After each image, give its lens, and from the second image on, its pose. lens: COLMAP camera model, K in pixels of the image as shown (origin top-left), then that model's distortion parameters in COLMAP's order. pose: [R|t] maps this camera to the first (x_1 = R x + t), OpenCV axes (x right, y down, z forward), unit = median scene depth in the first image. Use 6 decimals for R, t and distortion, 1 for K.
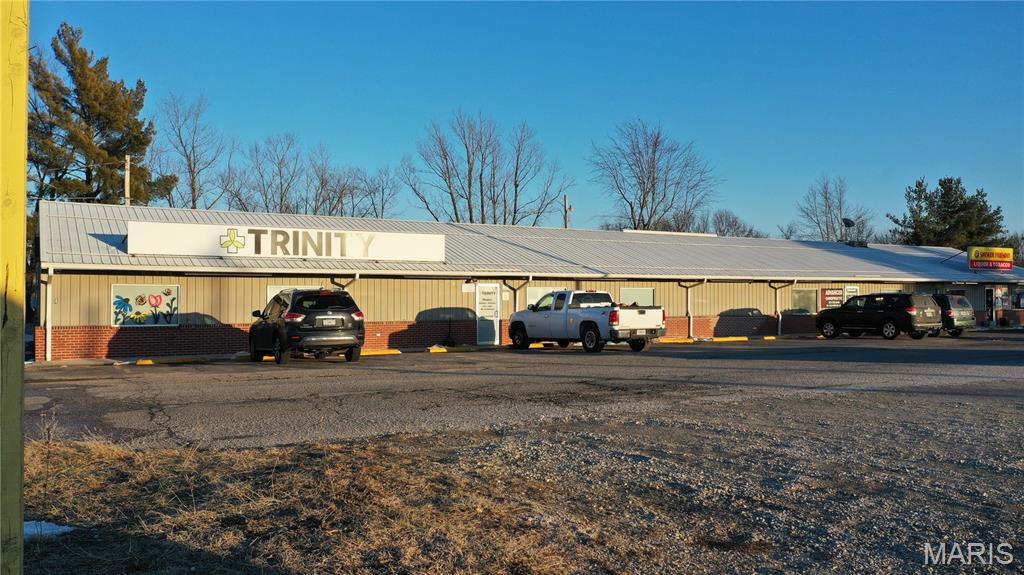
lens RADIAL K [[808.0, 0, 510.5], [0, 808.0, 289.3], [0, 0, 1]] dist [-0.002967, -0.013499]
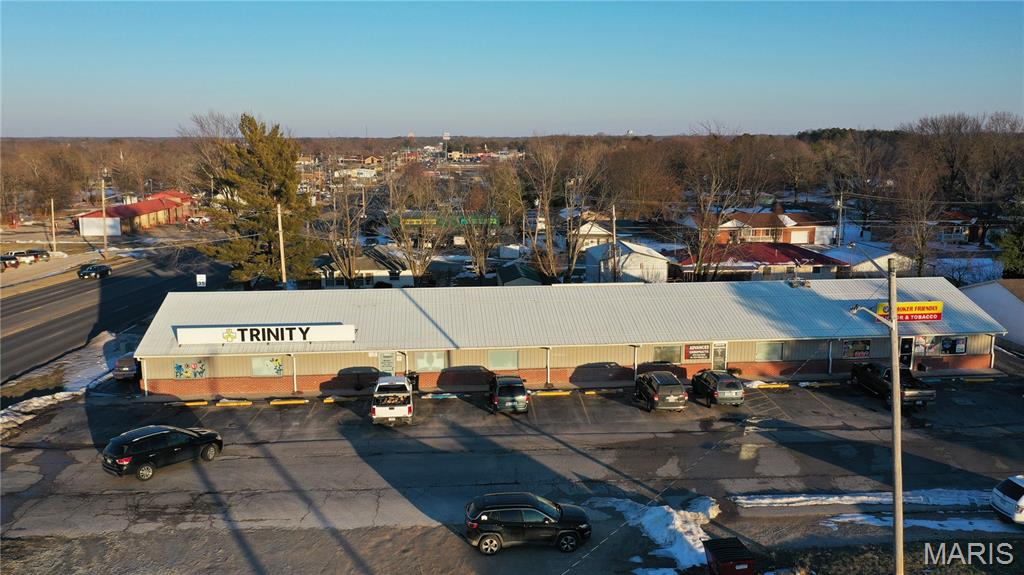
lens RADIAL K [[808.0, 0, 514.4], [0, 808.0, 286.7], [0, 0, 1]] dist [-0.002967, -0.013499]
pose [[0.908907, 0.074851, -0.410226, 0.982261], [0.003132, 0.982505, 0.186209, -0.496695], [0.416987, -0.170531, 0.892772, -0.376630]]
